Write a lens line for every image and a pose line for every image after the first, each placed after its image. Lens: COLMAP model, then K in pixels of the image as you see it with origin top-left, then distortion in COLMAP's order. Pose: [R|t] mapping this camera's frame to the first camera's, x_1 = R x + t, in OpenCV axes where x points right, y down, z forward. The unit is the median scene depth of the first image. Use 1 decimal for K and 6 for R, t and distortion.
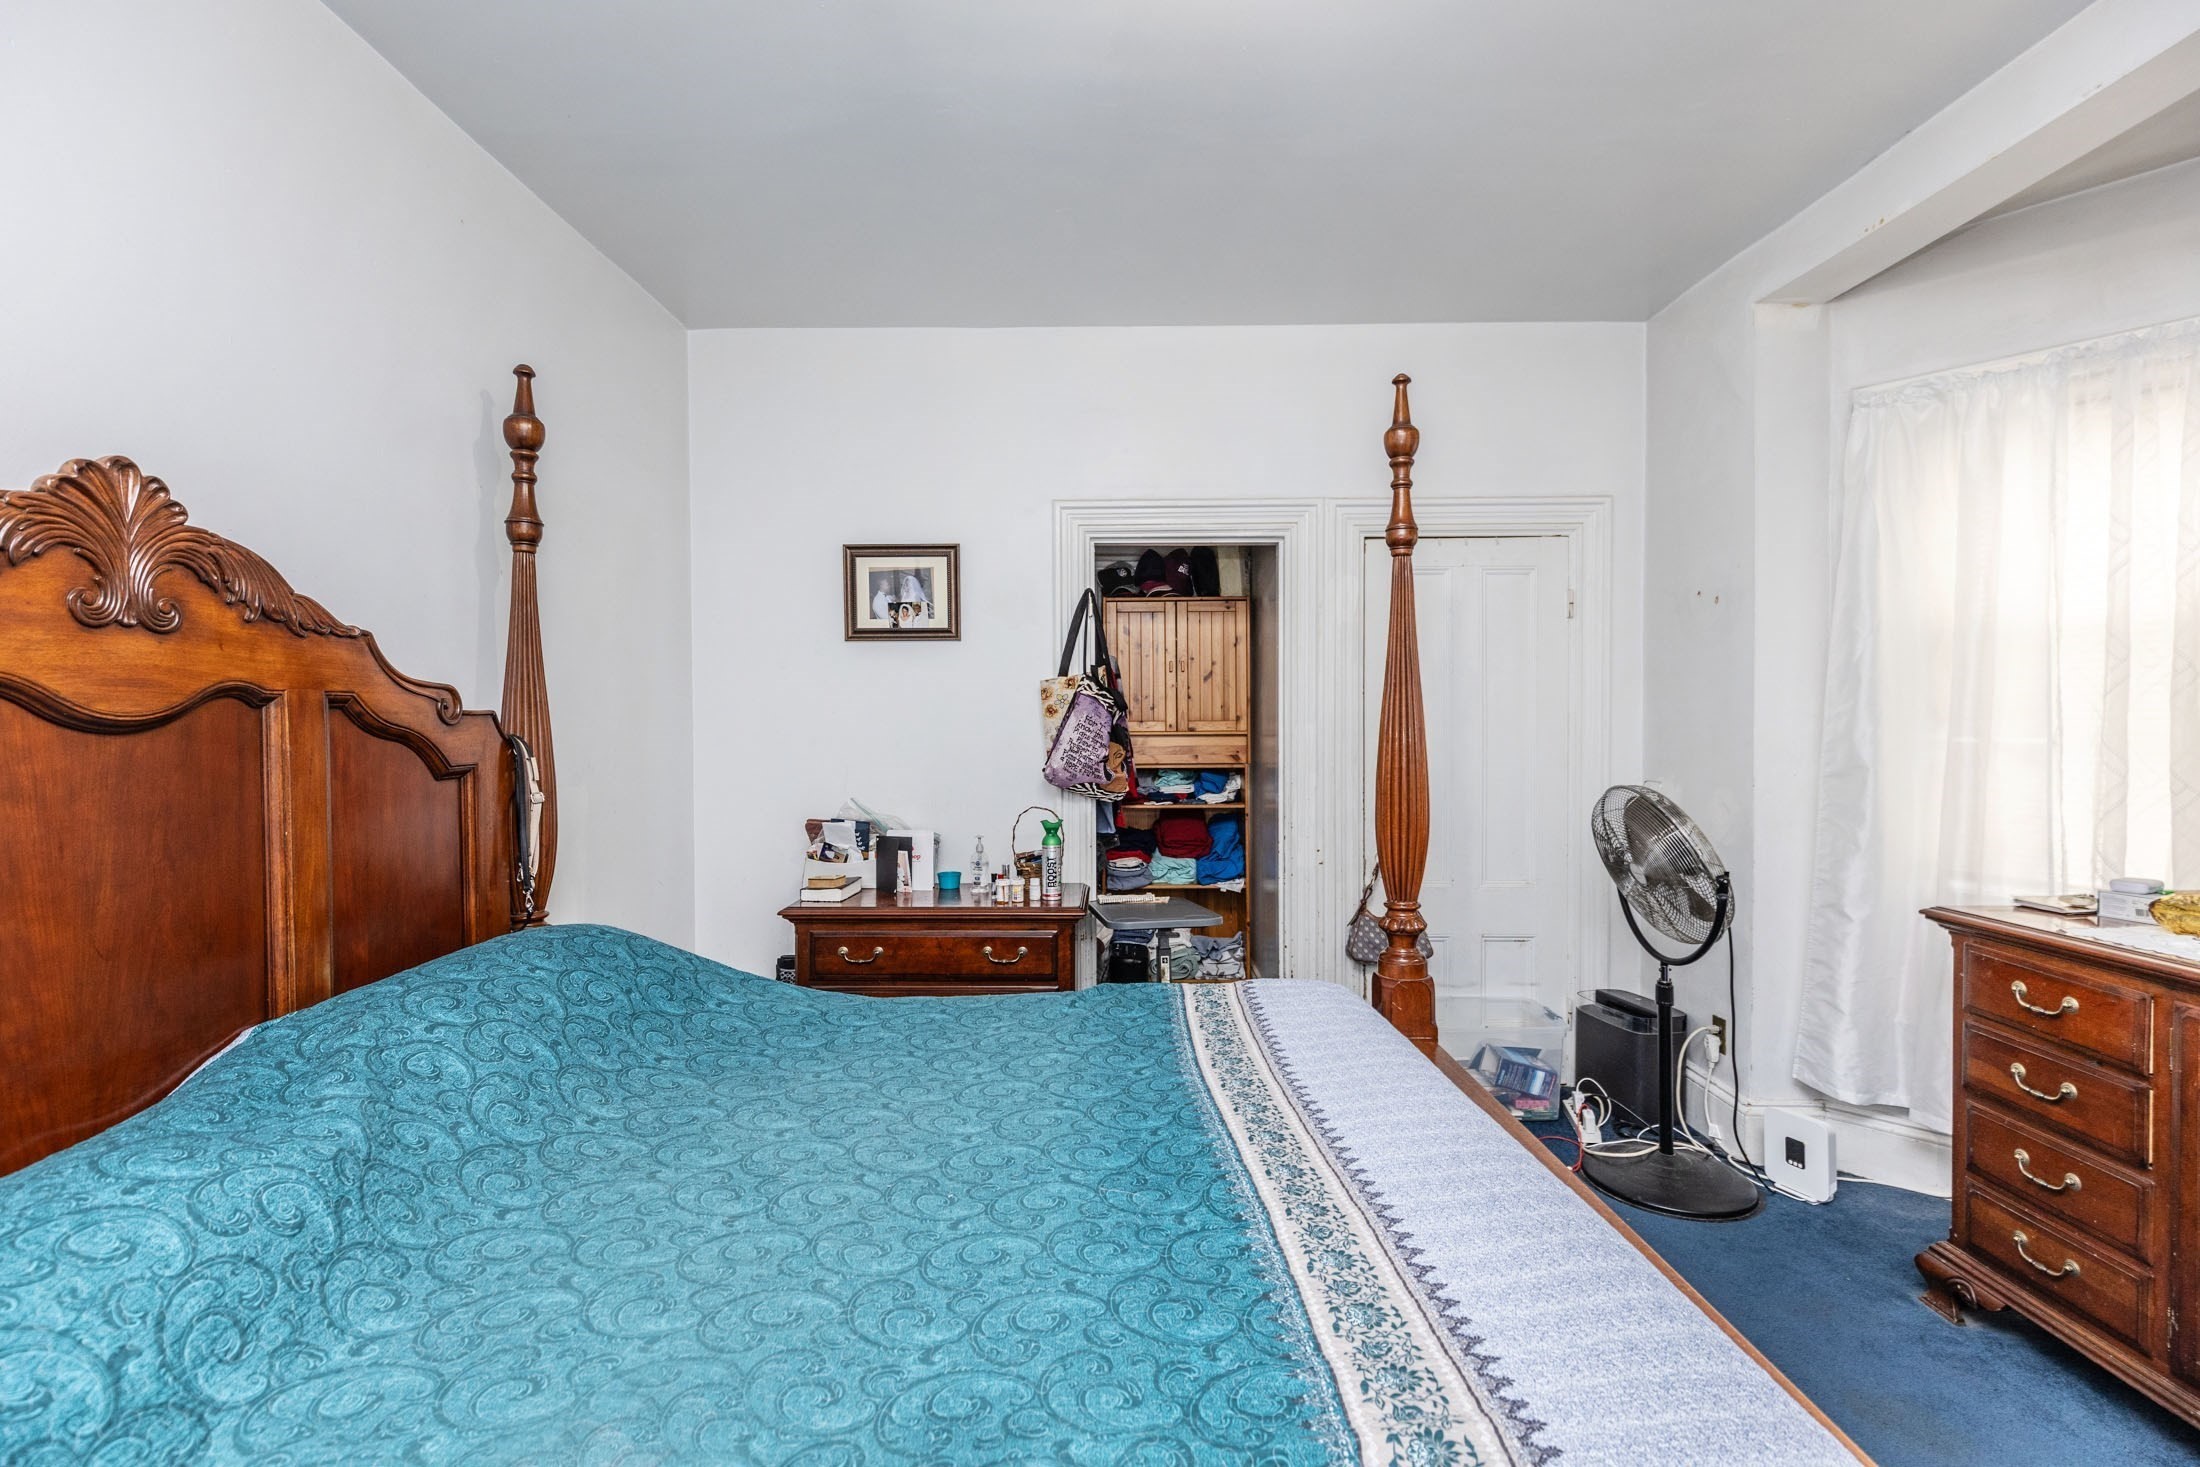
lens RADIAL K [[1004.8, 0, 1103.0], [0, 1004.8, 736.8], [0, 0, 1]] dist [0.016336, -0.000877]
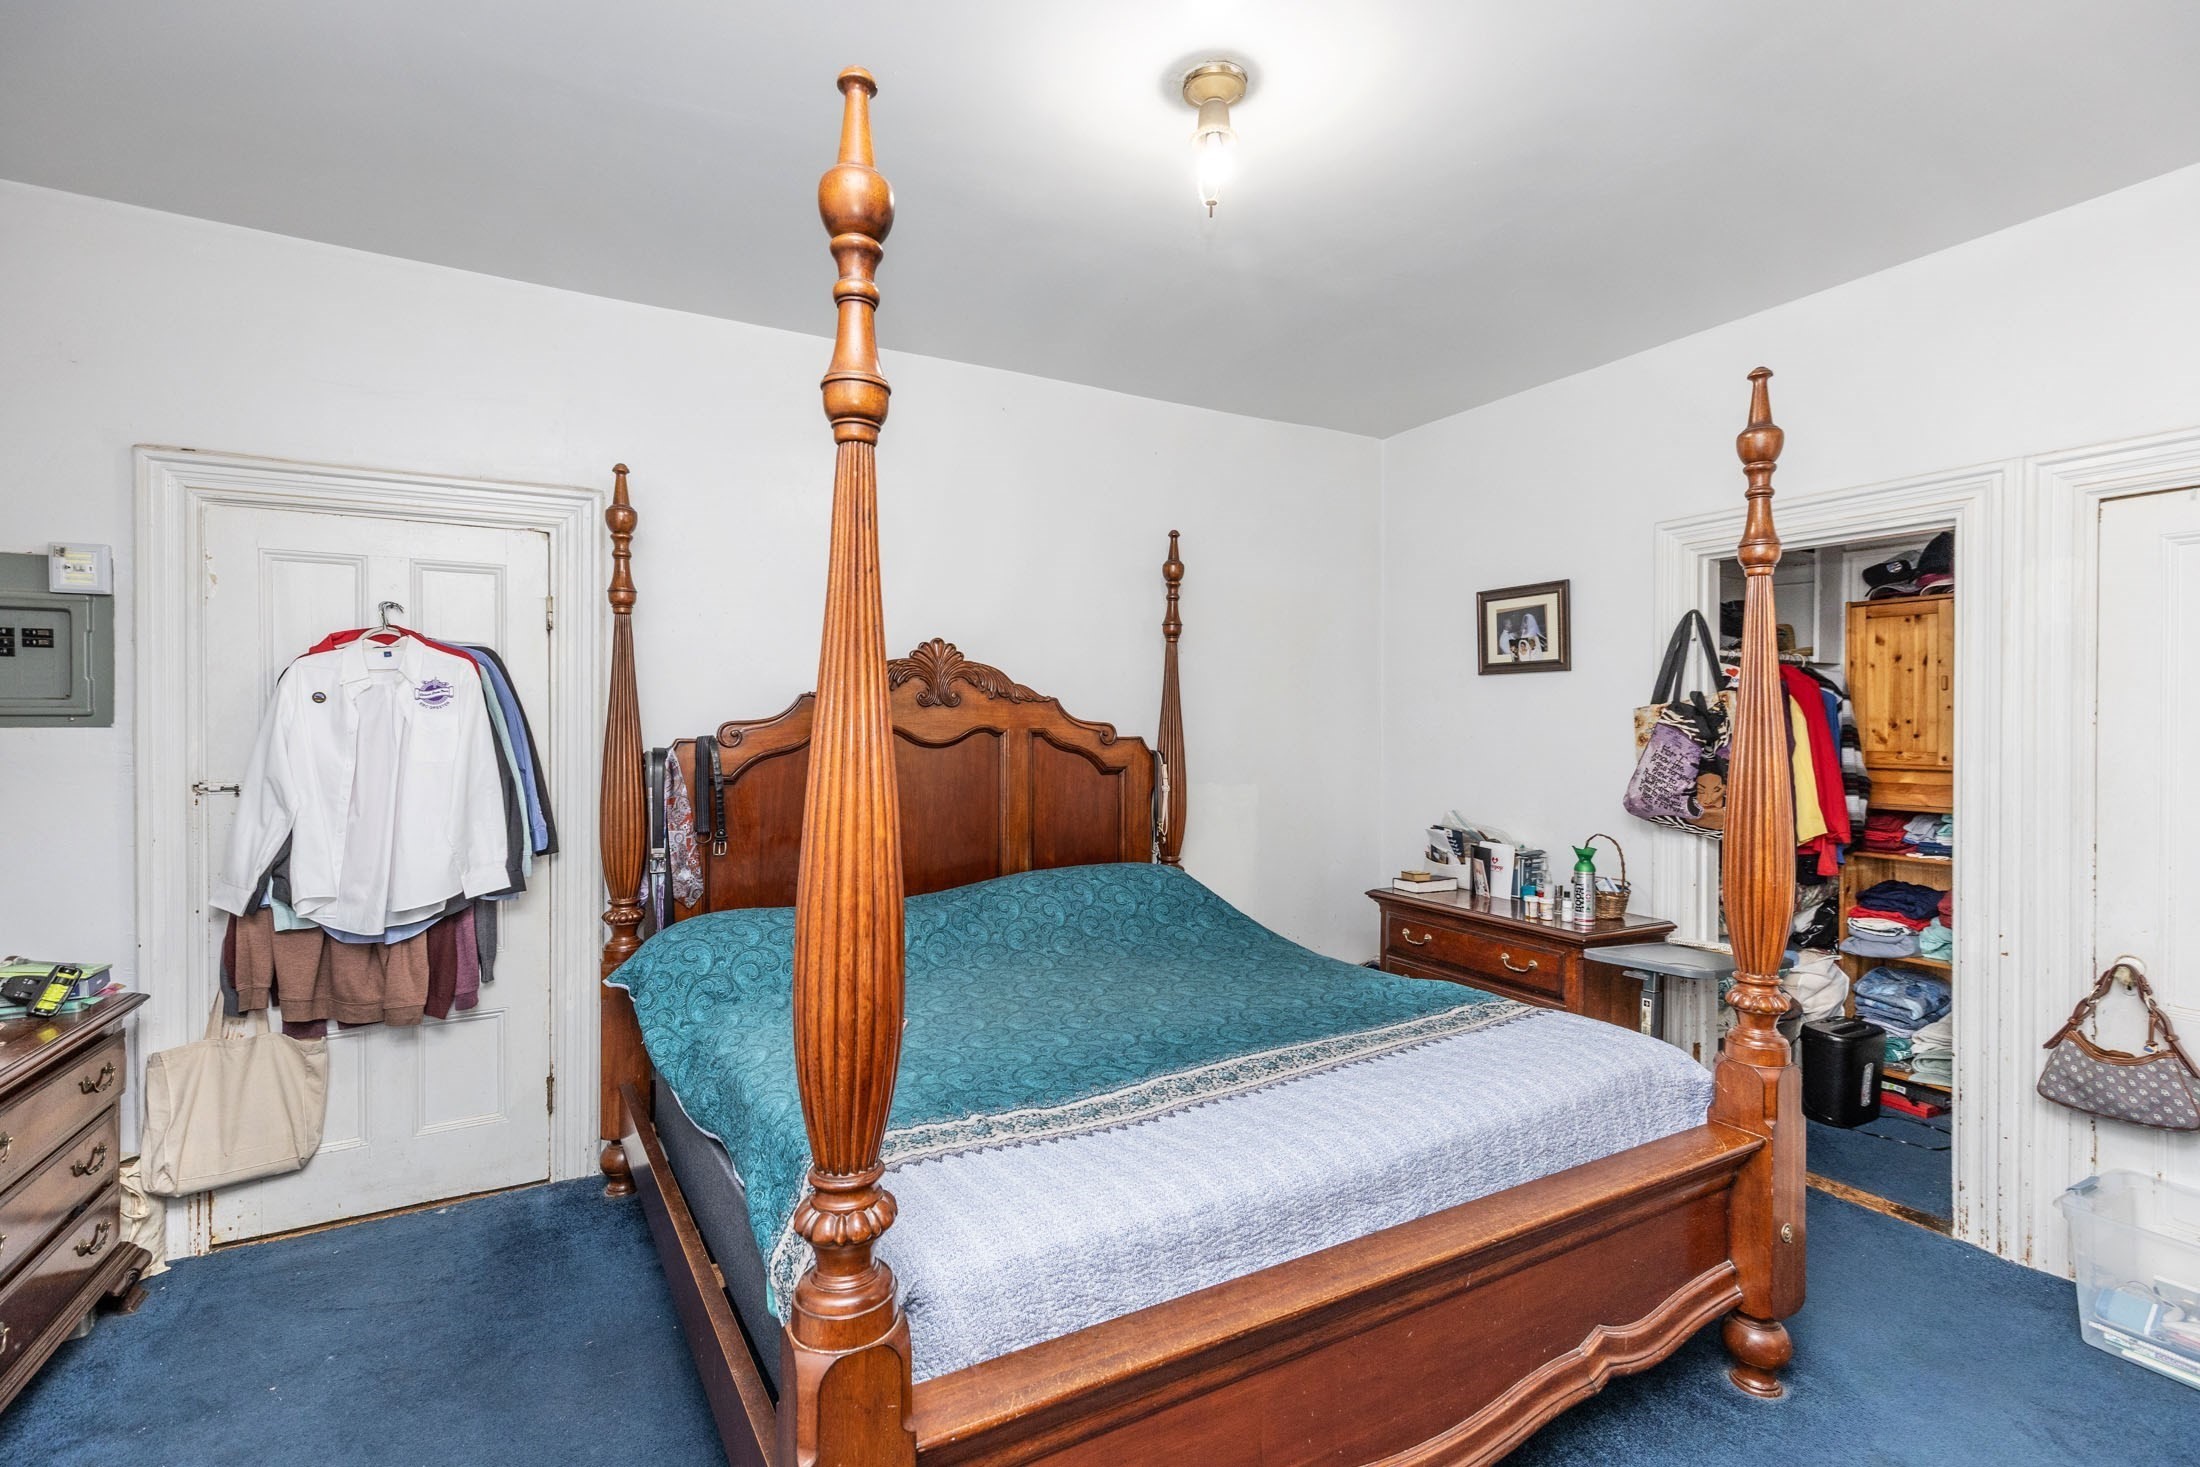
lens RADIAL K [[1004.8, 0, 1093.1], [0, 1004.8, 727.5], [0, 0, 1]] dist [0.016336, -0.000877]
pose [[0.483835, 0.010288, -0.875099, 0.820491], [-0.023706, 0.999718, -0.001354, -0.034984], [0.874838, 0.021400, 0.483942, 0.080717]]
